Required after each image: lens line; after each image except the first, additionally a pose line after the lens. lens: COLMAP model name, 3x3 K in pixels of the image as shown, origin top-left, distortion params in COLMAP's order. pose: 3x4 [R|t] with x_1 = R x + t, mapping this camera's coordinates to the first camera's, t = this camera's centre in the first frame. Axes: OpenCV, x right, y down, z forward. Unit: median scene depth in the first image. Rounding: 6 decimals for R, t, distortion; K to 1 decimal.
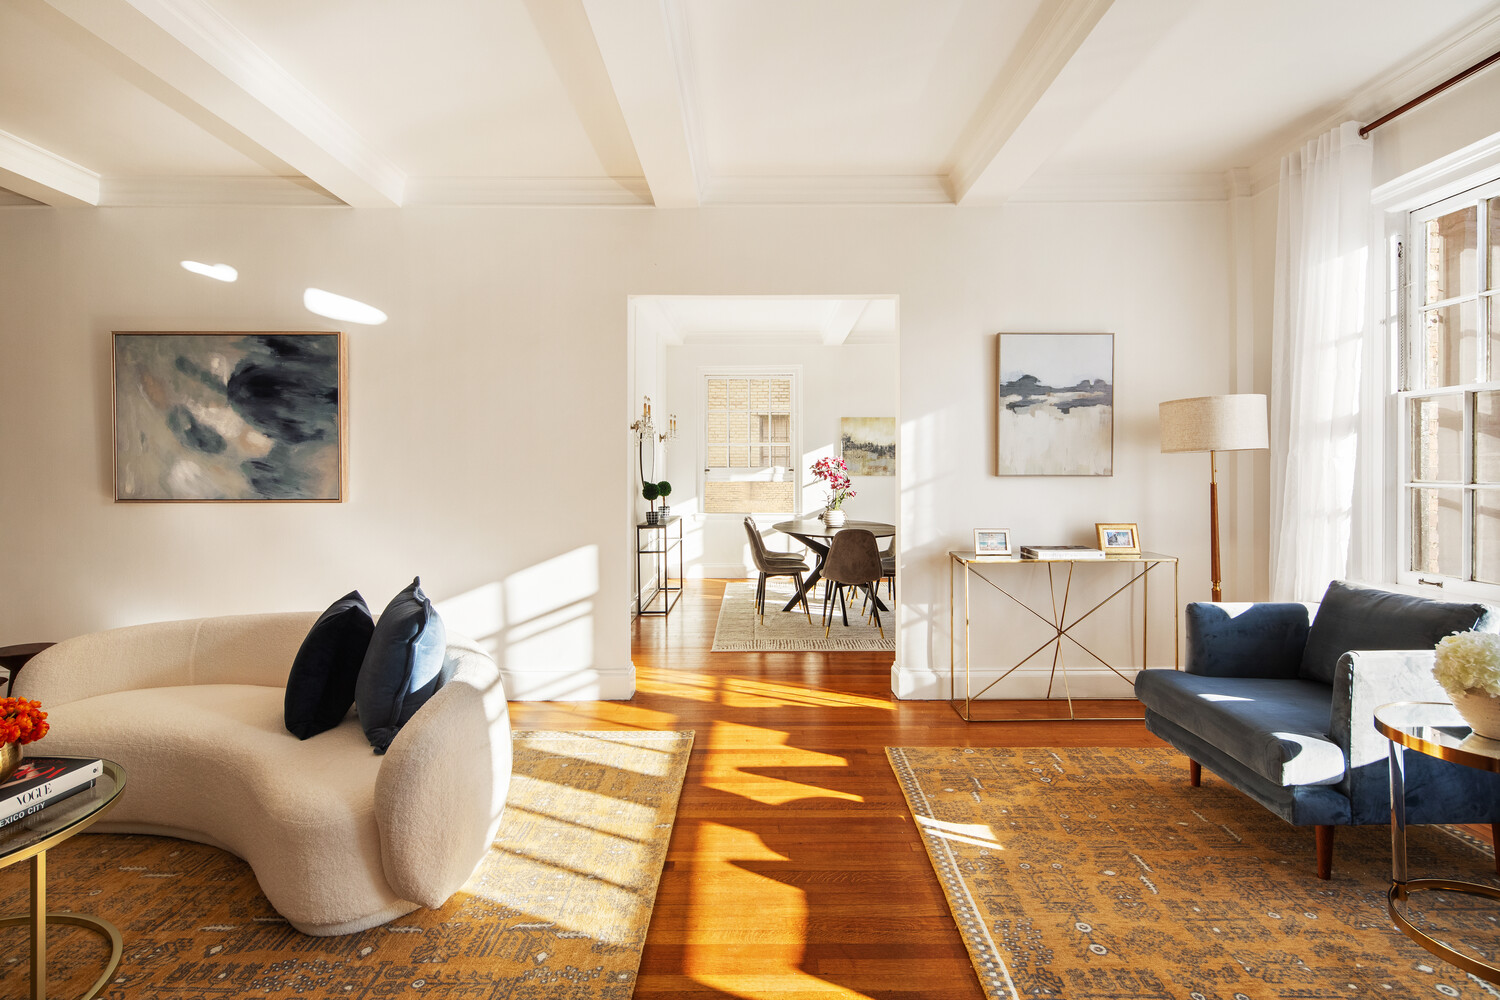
lens RADIAL K [[718.1, 0, 750.0], [0, 718.1, 490.1], [0, 0, 1]] dist [0.001999, -0.000094]
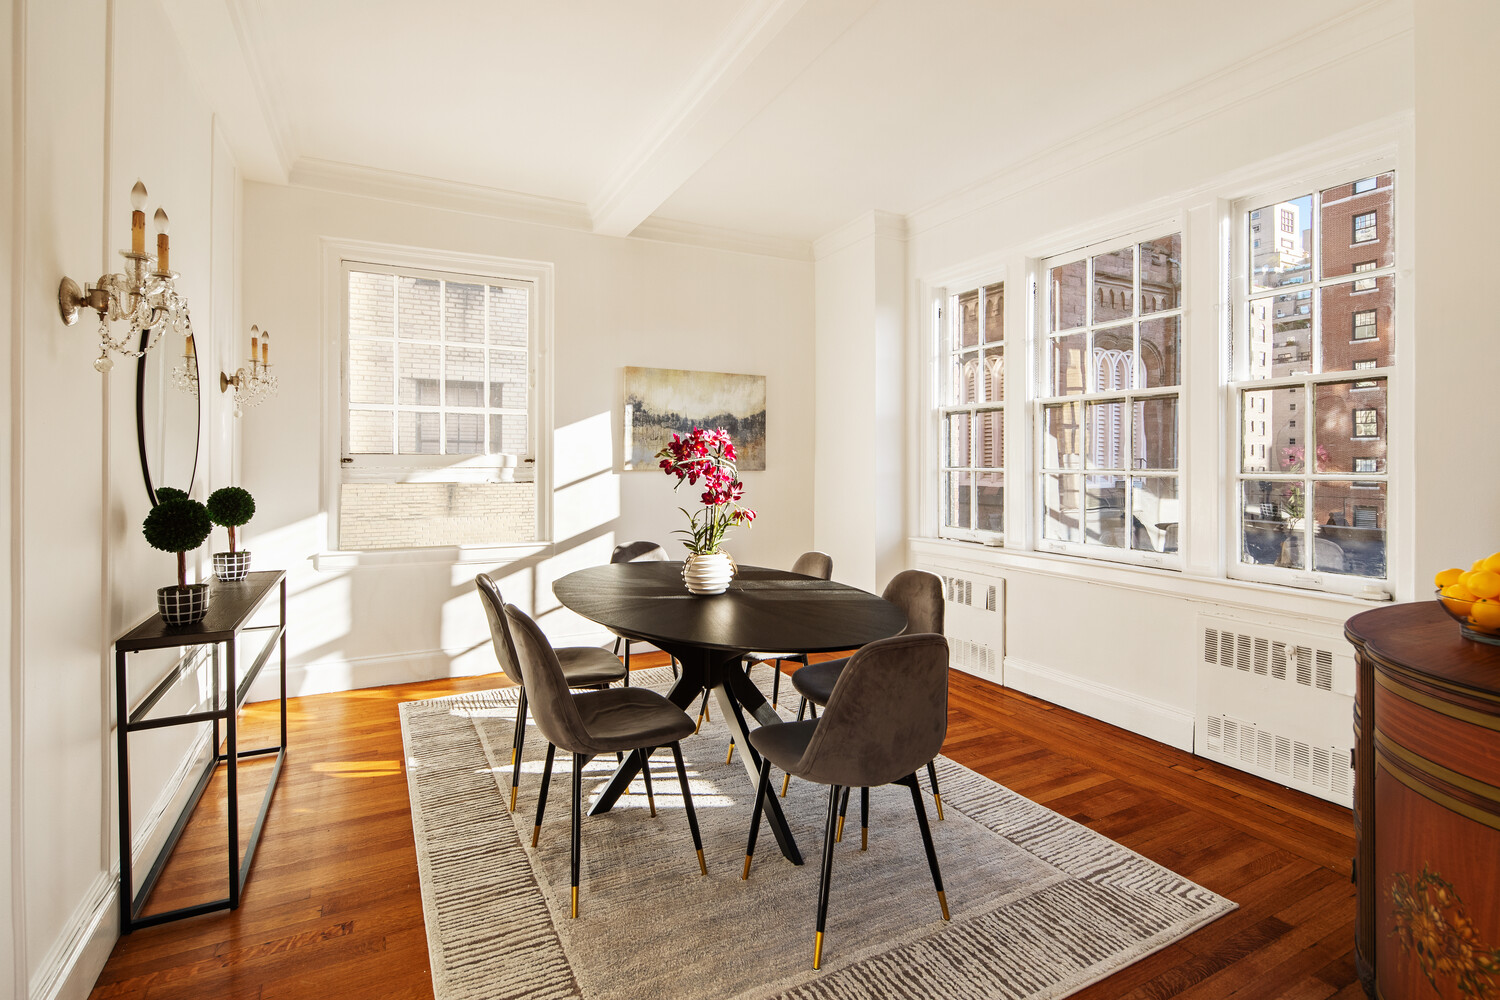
lens RADIAL K [[718.1, 0, 766.1], [0, 718.1, 476.0], [0, 0, 1]] dist [0.001999, -0.000094]
pose [[0.869829, 0.005597, 0.493322, -0.067659], [-0.002426, 0.999972, -0.007069, -0.014836], [-0.493348, 0.004952, 0.869818, 0.580604]]
